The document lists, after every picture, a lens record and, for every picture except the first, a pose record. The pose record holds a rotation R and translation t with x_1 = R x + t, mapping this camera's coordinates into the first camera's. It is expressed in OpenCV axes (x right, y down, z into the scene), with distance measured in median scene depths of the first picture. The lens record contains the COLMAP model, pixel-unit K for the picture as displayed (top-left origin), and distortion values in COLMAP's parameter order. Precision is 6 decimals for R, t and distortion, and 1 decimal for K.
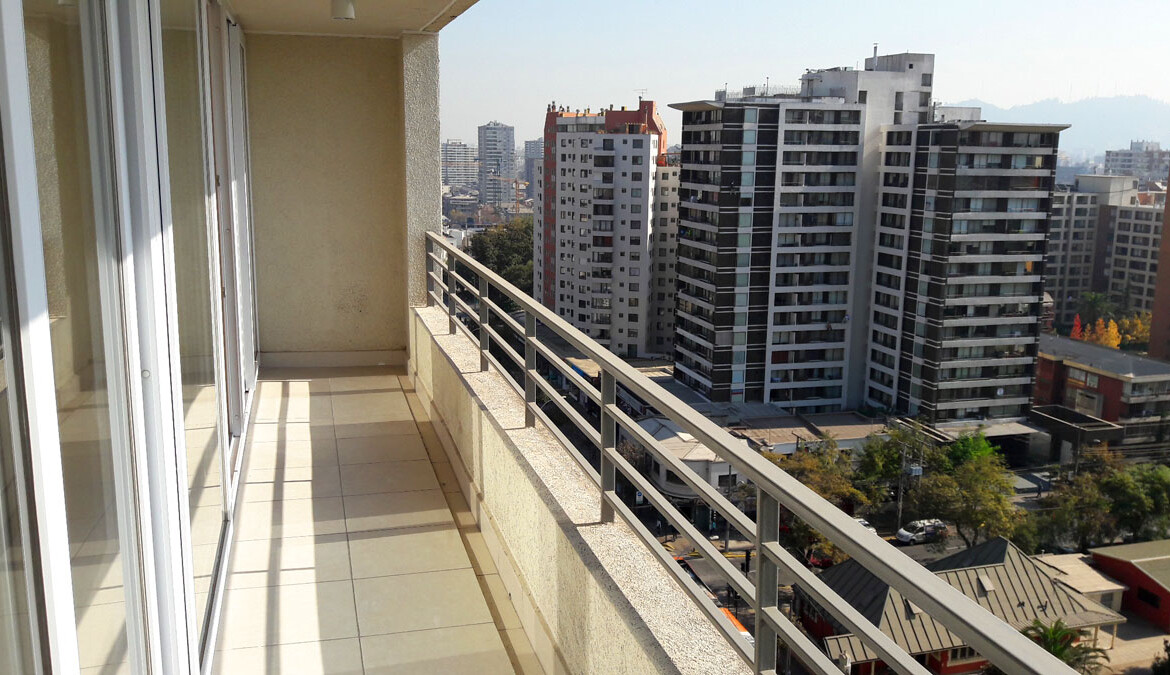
lens RADIAL K [[989.4, 0, 585.0], [0, 989.4, 337.5], [0, 0, 1]] dist [0.003875, -0.001236]
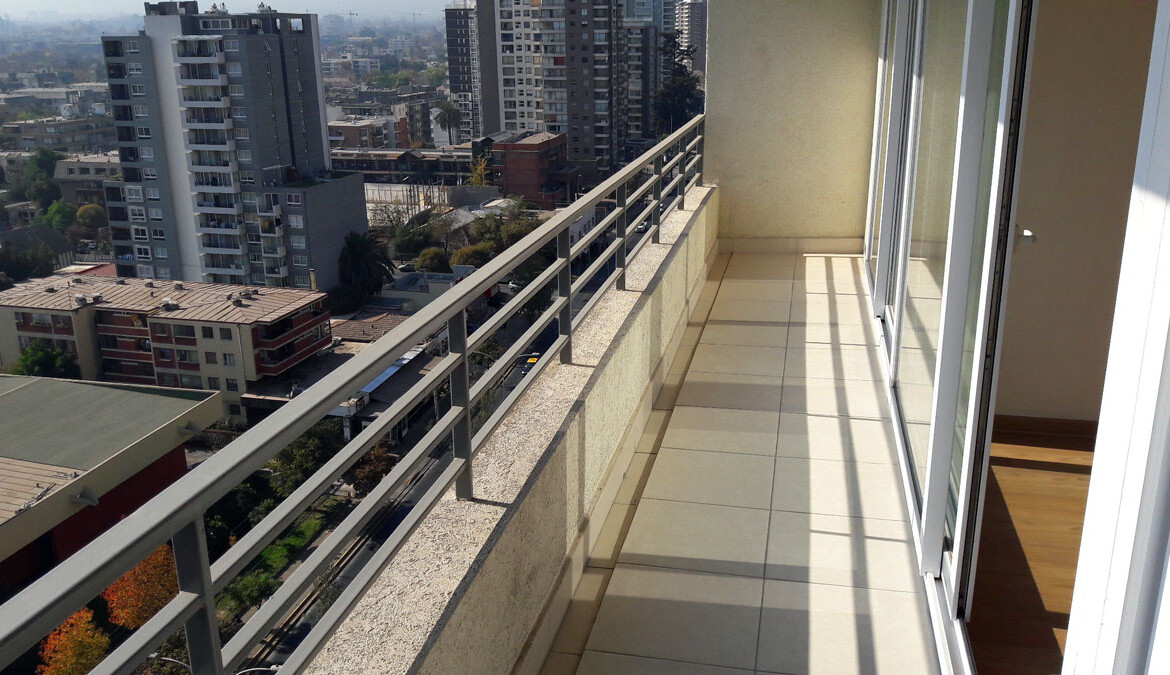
lens RADIAL K [[989.4, 0, 585.0], [0, 989.4, 337.5], [0, 0, 1]] dist [0.003875, -0.001236]
pose [[-0.875758, -0.142428, 0.461261, -0.478042], [0.096237, 0.884800, 0.455924, -0.330014], [-0.473060, 0.443669, -0.761165, 1.686599]]
